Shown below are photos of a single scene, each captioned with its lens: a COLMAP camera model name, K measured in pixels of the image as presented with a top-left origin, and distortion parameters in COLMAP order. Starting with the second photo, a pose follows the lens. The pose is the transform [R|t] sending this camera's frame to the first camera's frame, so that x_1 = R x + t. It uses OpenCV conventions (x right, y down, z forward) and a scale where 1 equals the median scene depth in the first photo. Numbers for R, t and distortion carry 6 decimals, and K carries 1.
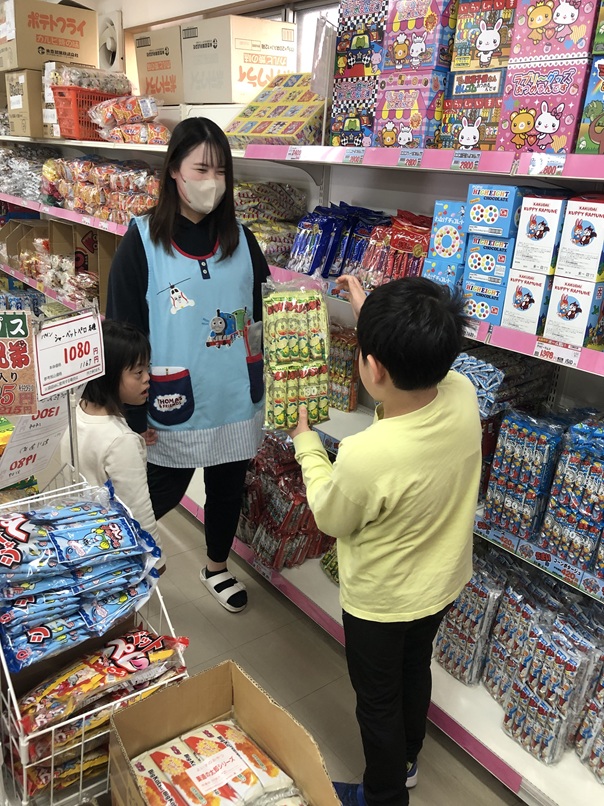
lens RADIAL K [[670.5, 0, 302.0], [0, 670.5, 403.0], [0, 0, 1]] dist [0.009770, 0.012533]
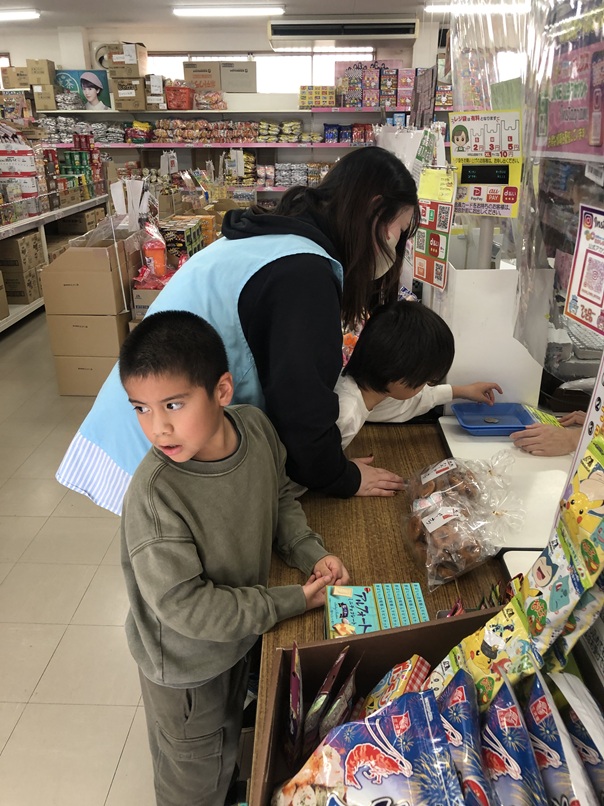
lens RADIAL K [[670.5, 0, 302.0], [0, 670.5, 403.0], [0, 0, 1]] dist [0.009770, 0.012533]
pose [[0.641859, -0.352664, 0.680915, -4.000280], [0.300151, 0.932664, 0.200117, 0.425092], [-0.705639, 0.075930, 0.704492, -1.693821]]
